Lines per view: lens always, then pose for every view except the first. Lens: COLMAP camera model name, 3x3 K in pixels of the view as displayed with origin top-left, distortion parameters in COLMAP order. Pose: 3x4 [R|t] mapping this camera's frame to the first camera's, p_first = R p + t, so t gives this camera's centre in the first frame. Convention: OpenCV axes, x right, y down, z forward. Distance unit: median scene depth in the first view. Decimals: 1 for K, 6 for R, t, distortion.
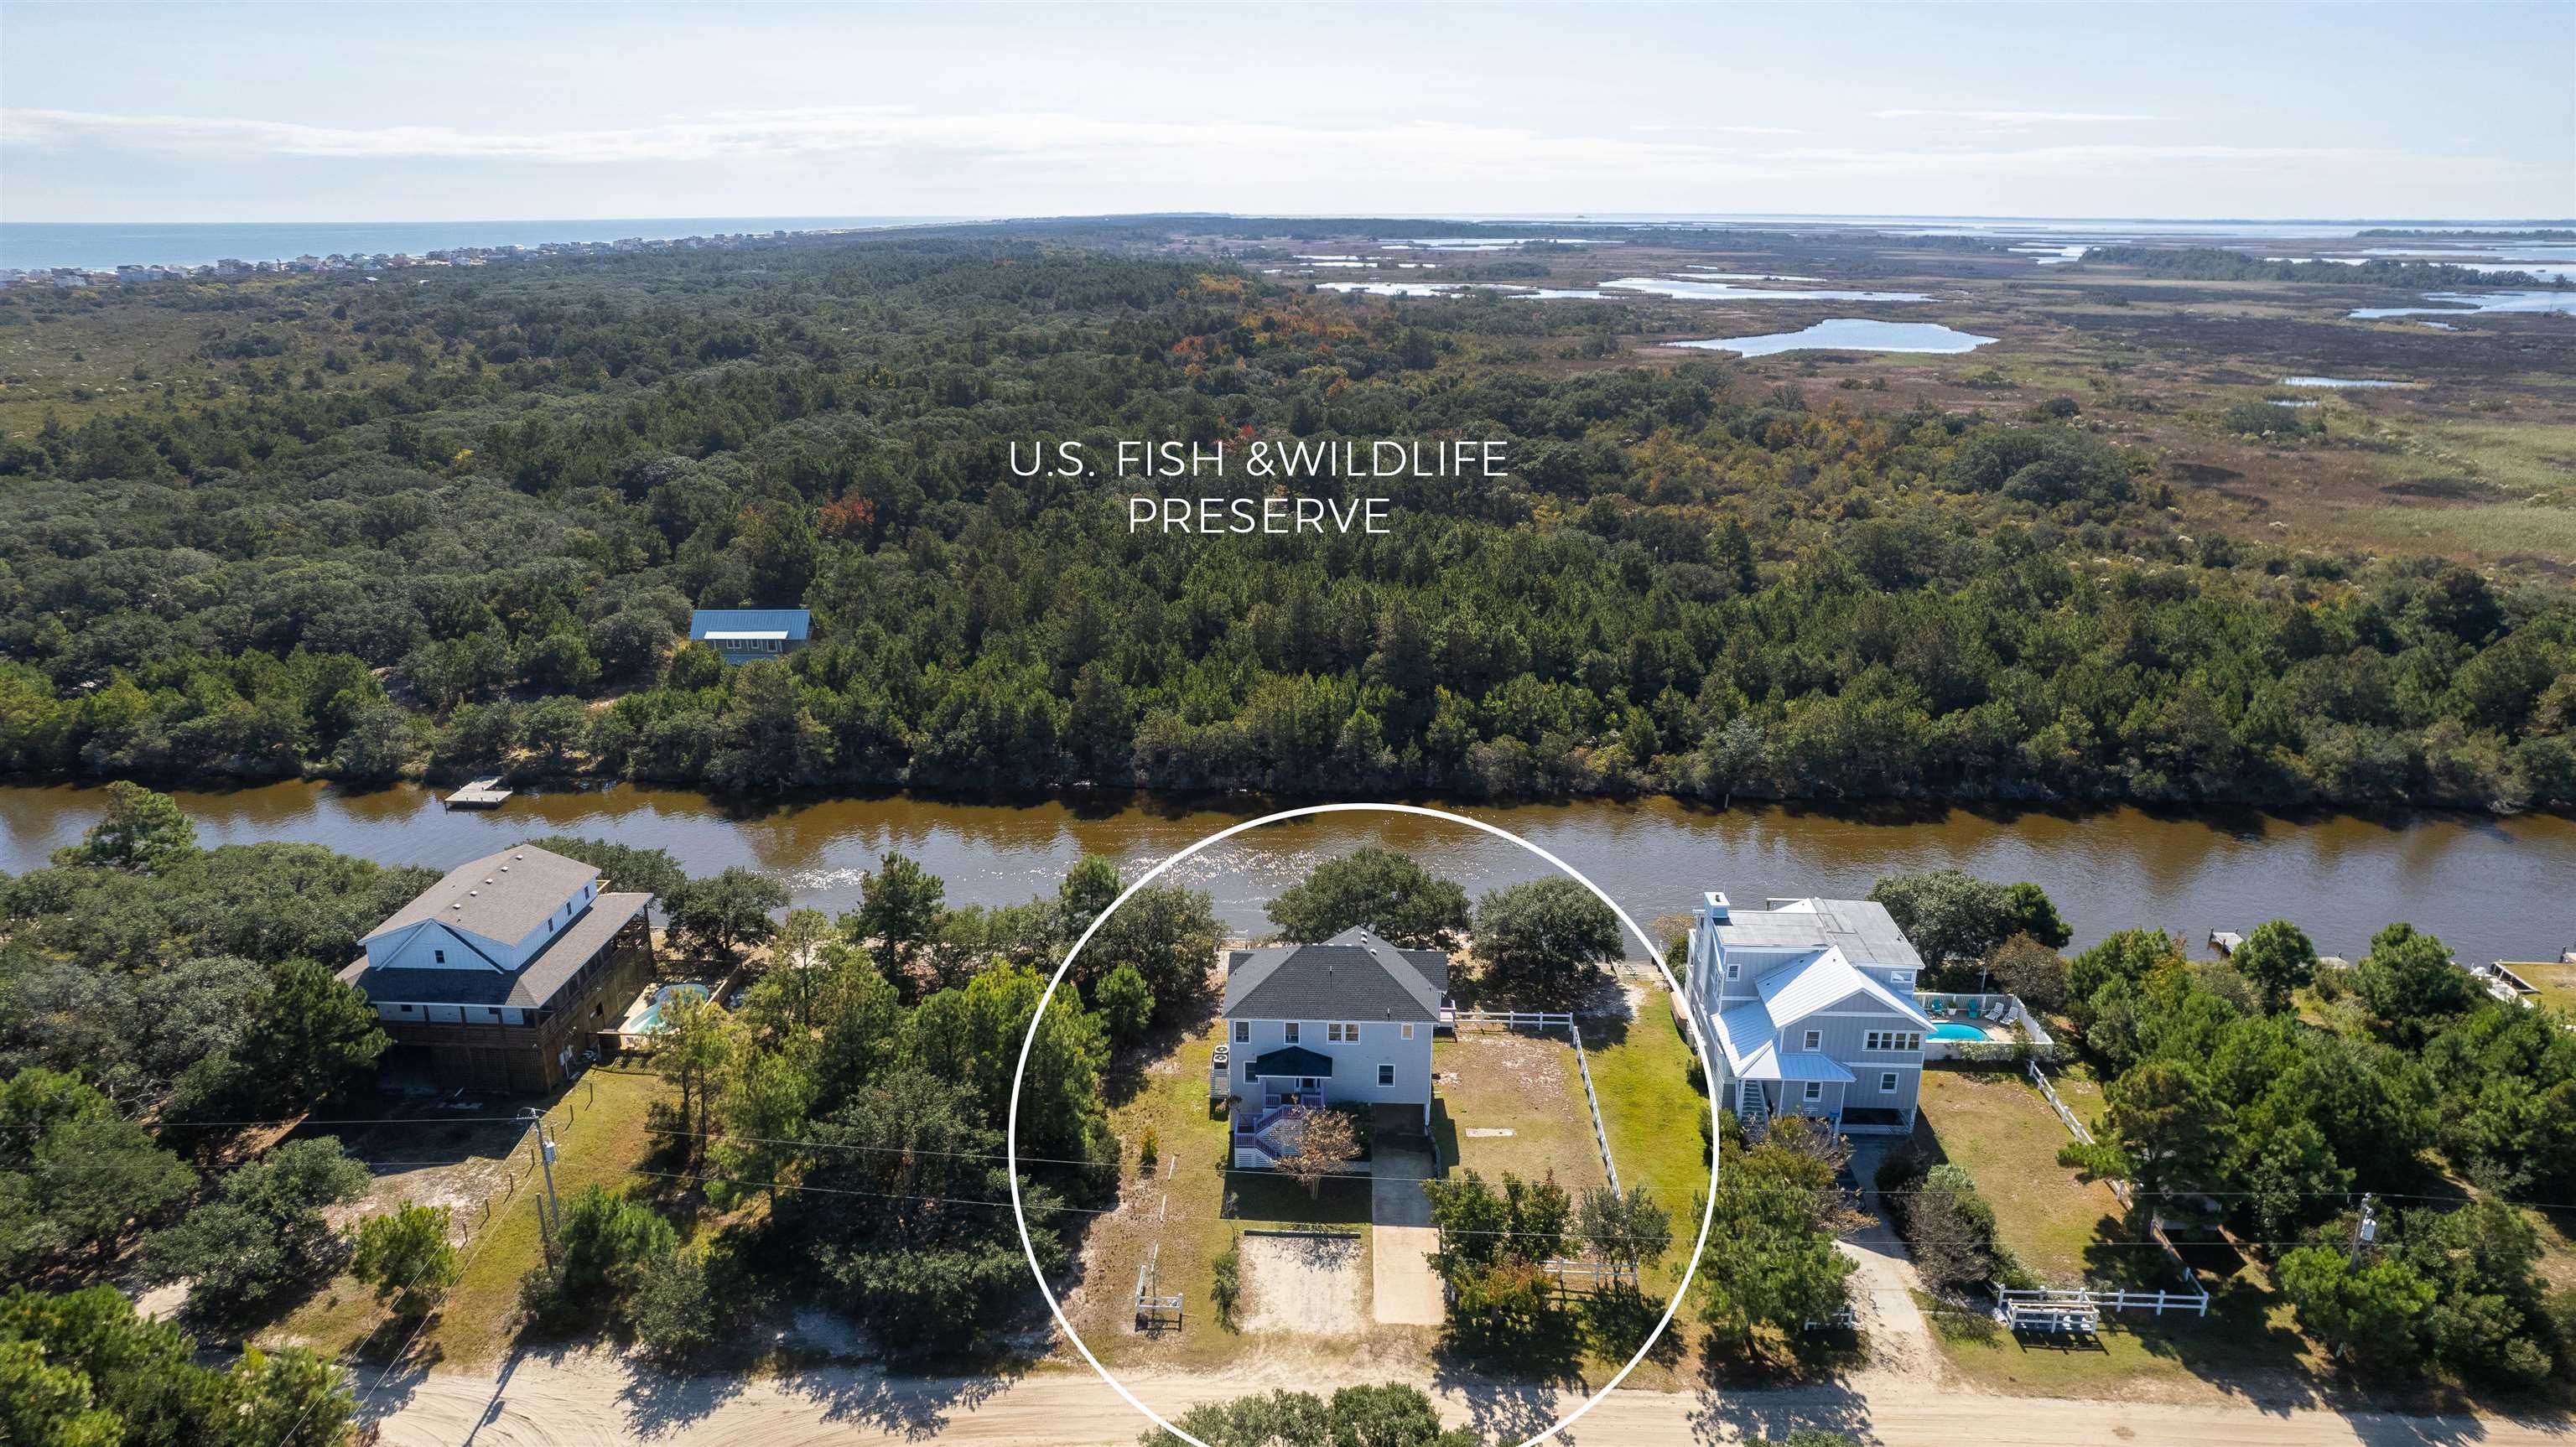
lens RADIAL K [[1657.1, 0, 1285.6], [0, 1657.1, 724.3], [0, 0, 1]] dist [-0.072033, 0.065592]
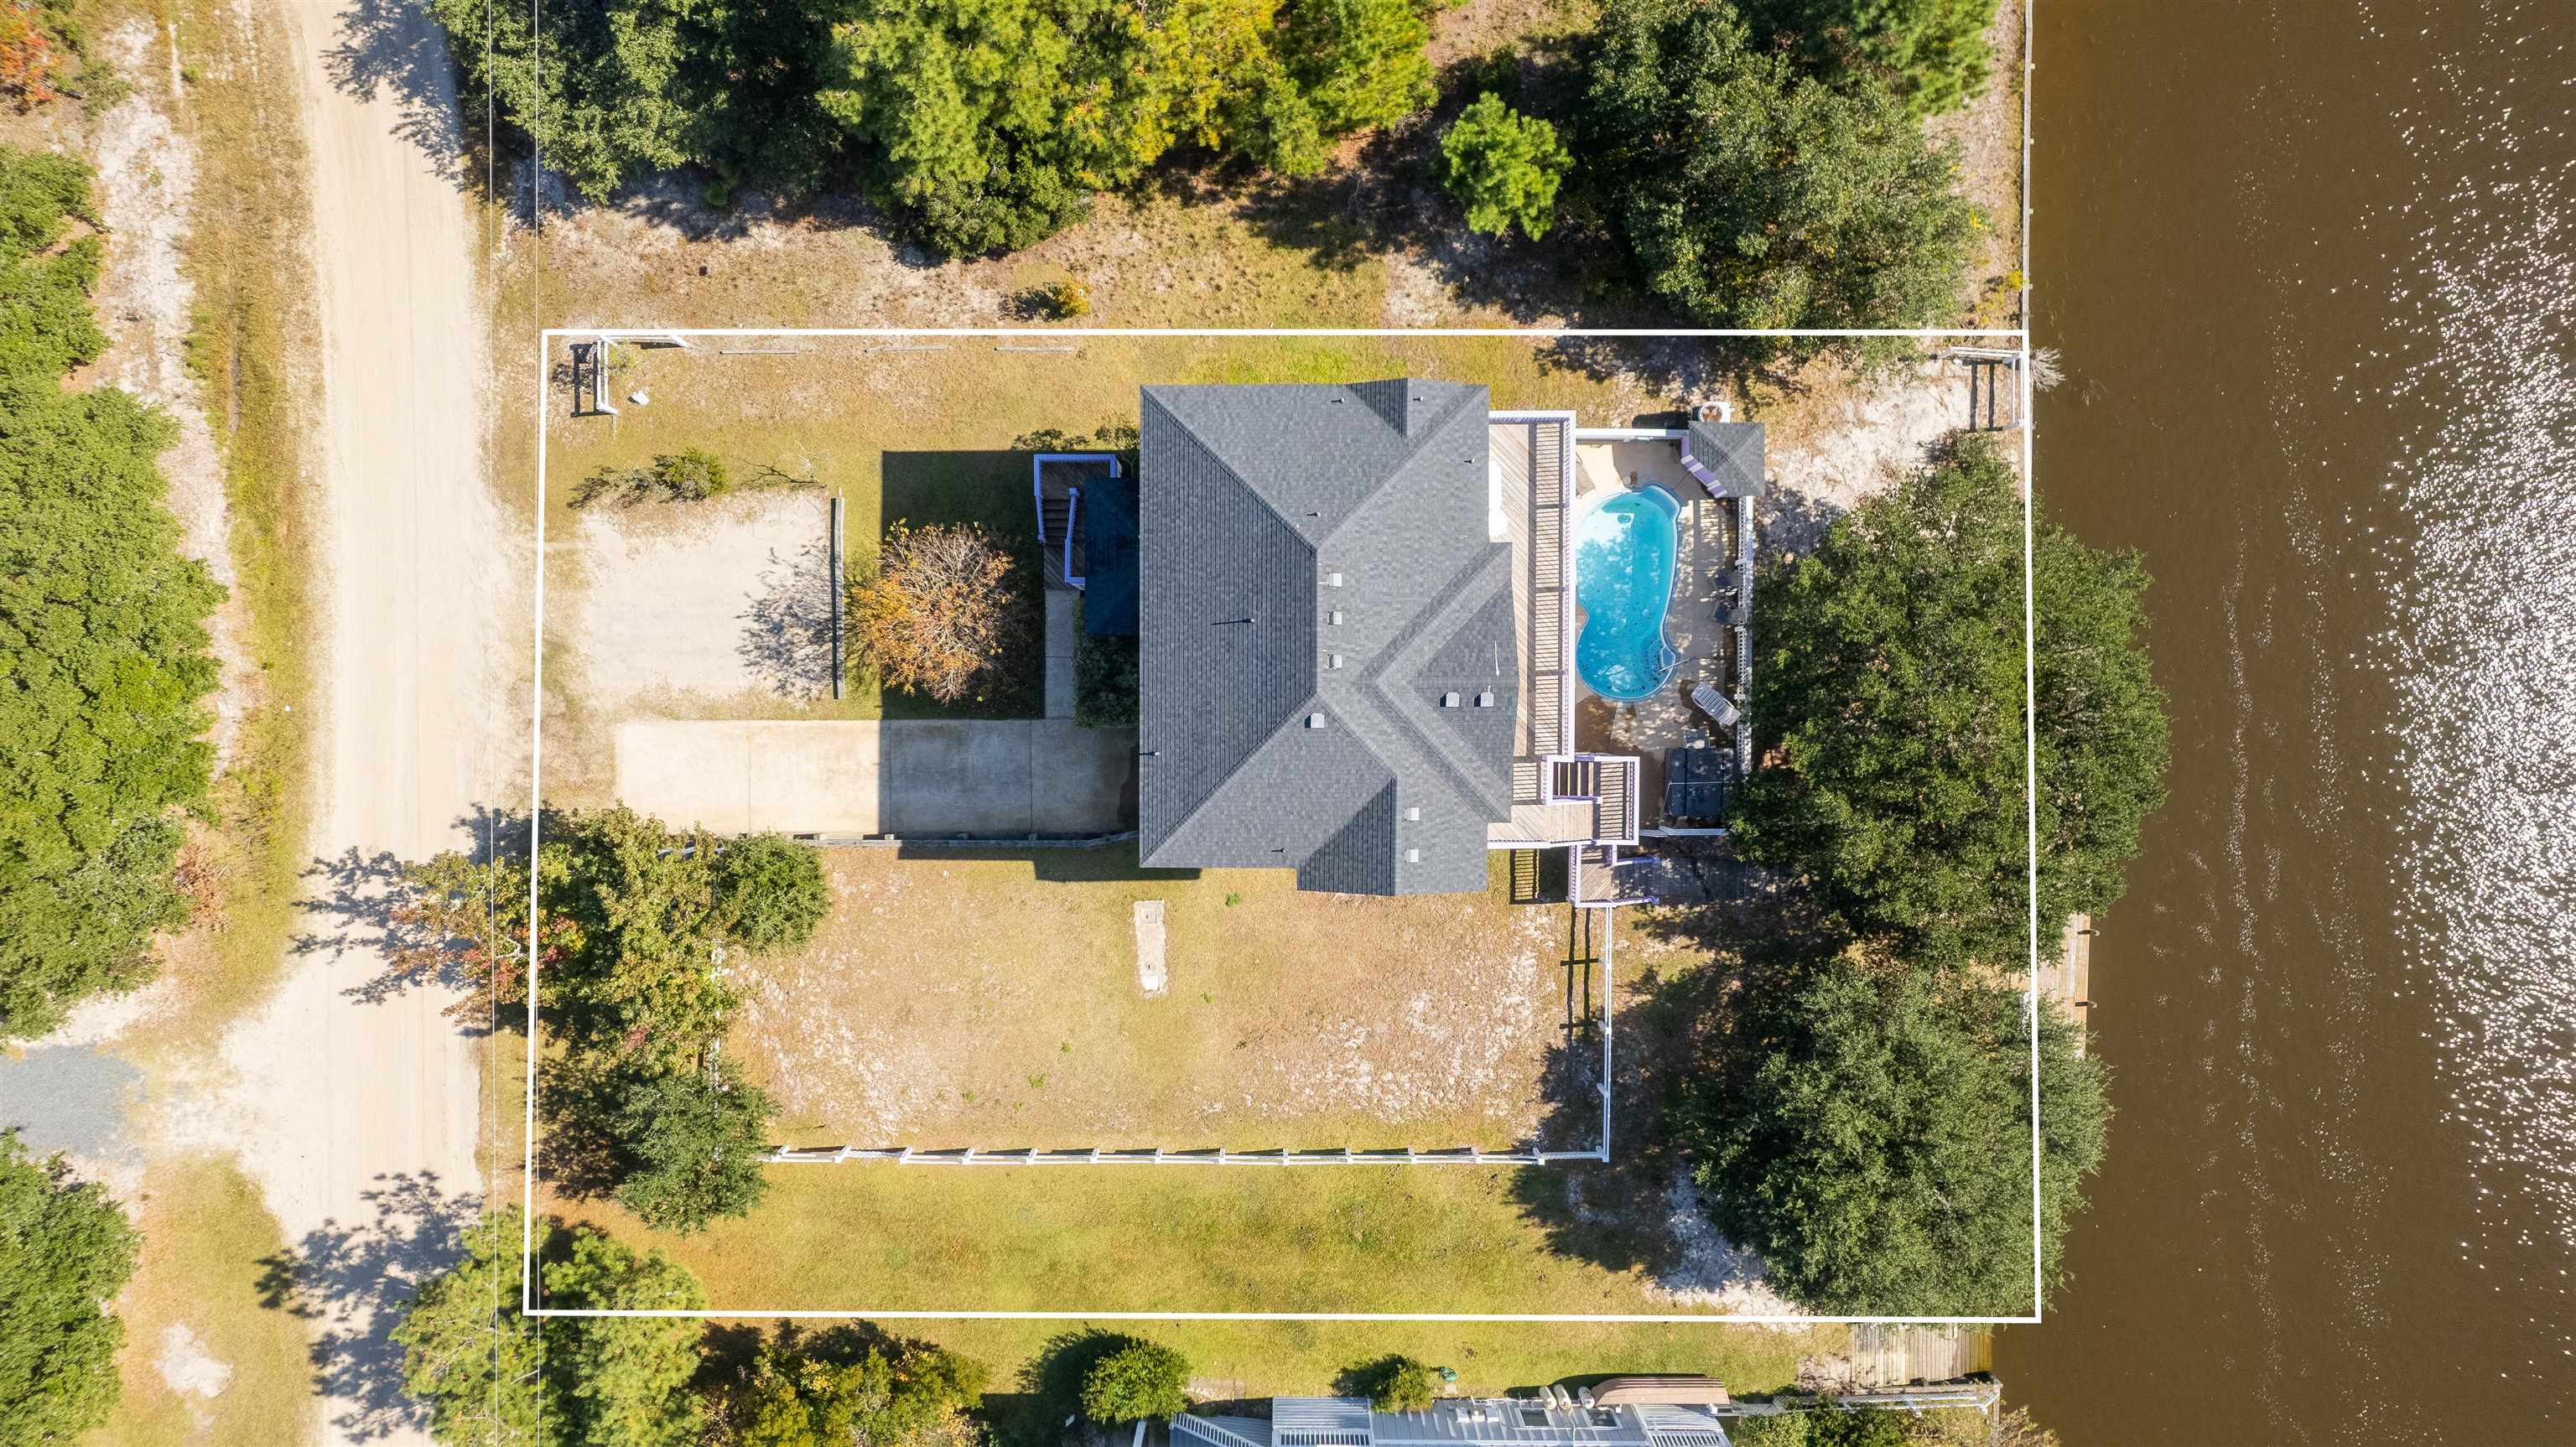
lens RADIAL K [[1657.1, 0, 1285.6], [0, 1657.1, 724.3], [0, 0, 1]] dist [-0.072033, 0.065592]
pose [[0.041934, 0.999034, 0.013154, 0.042549], [-0.301597, 0.000105, 0.953435, -0.230724], [0.952513, -0.043949, 0.301310, 0.775784]]
